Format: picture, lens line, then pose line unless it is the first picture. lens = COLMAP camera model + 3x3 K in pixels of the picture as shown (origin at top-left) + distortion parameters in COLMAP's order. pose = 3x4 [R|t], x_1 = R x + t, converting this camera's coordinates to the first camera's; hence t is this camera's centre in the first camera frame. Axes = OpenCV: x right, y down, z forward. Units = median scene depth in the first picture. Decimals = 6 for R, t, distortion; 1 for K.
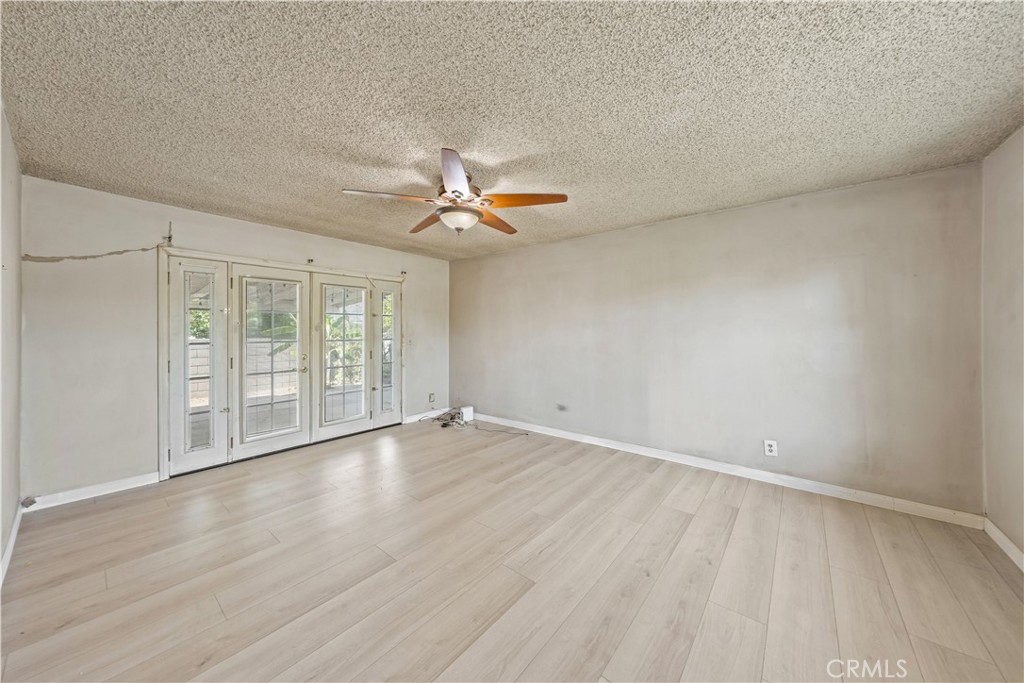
lens RADIAL K [[354.3, 0, 513.6], [0, 354.3, 335.5], [0, 0, 1]] dist [-0.002117, 0.000330]
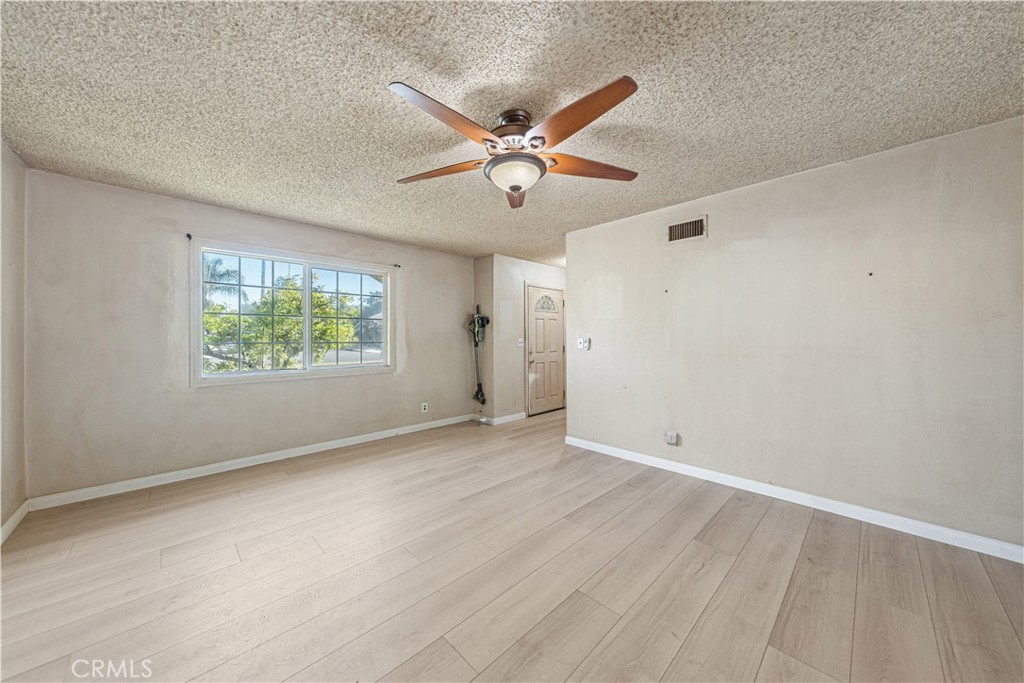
lens RADIAL K [[354.3, 0, 509.8], [0, 354.3, 338.1], [0, 0, 1]] dist [-0.002117, 0.000330]
pose [[-0.993585, -0.000771, 0.113088, -0.252791], [0.000323, 0.999953, 0.009650, 0.011836], [-0.113091, 0.009624, -0.993538, 1.951099]]
